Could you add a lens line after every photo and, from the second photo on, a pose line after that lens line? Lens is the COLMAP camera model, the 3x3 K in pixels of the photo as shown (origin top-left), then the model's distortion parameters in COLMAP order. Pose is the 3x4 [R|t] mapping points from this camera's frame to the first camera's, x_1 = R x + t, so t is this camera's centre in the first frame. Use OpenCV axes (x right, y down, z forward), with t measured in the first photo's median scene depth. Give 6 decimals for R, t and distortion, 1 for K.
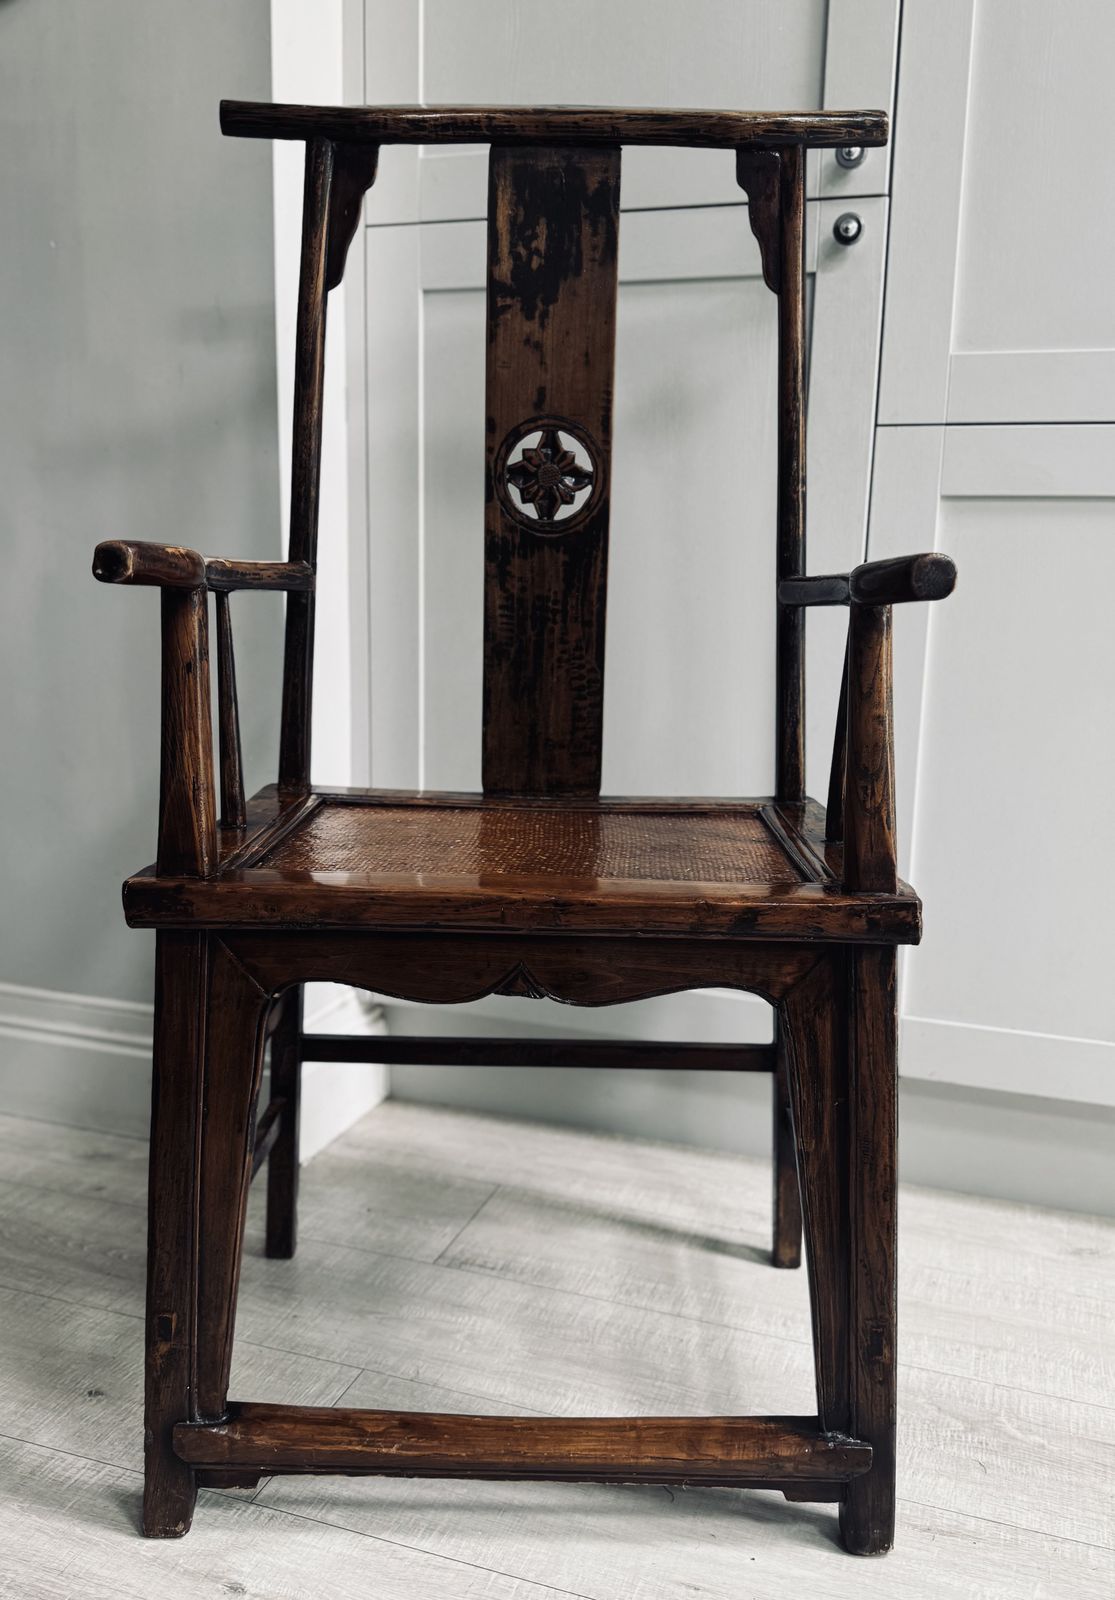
lens RADIAL K [[1360.4, 0, 568.4], [0, 1360.4, 808.4], [0, 0, 1]] dist [0.027514, -0.040991]
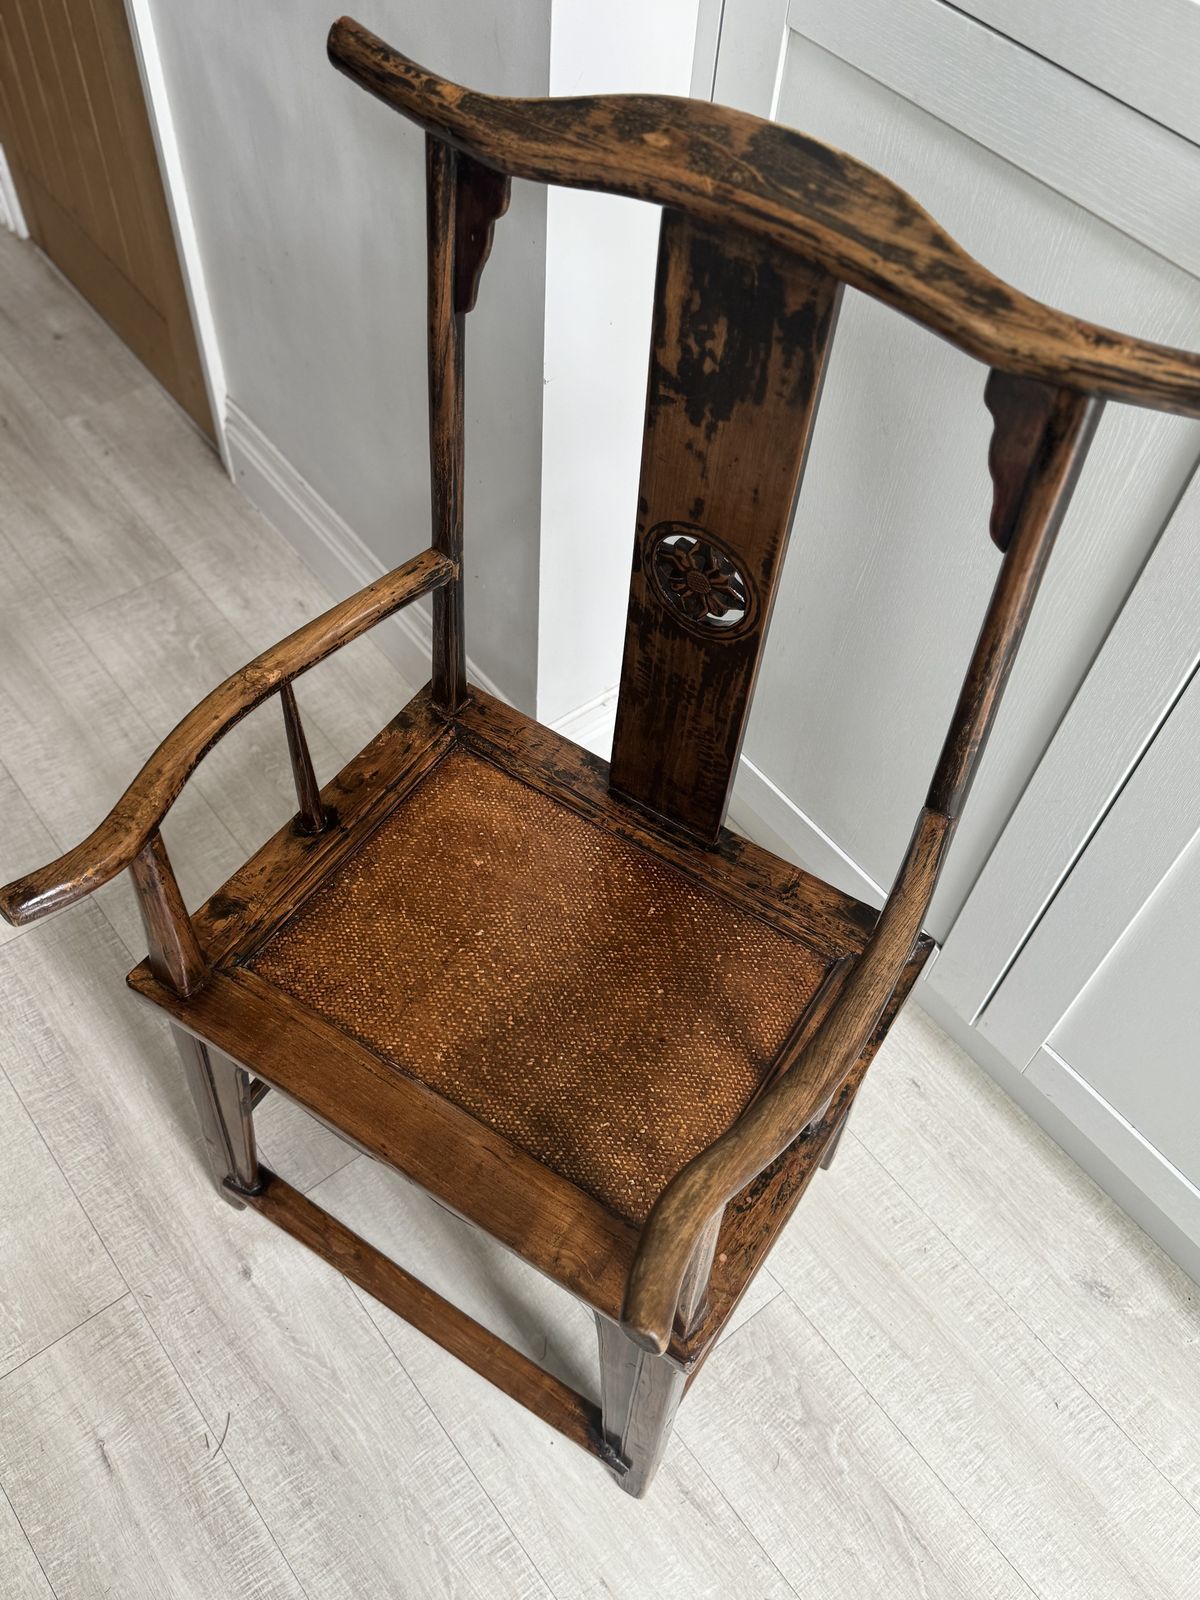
lens RADIAL K [[1356.3, 0, 597.3], [0, 1356.3, 806.0], [0, 0, 1]] dist [0.041521, -0.067995]
pose [[0.839212, 0.454664, -0.298335, 0.240594], [-0.132637, 0.703175, 0.698536, -0.723702], [0.527381, -0.546649, 0.650418, 0.390818]]
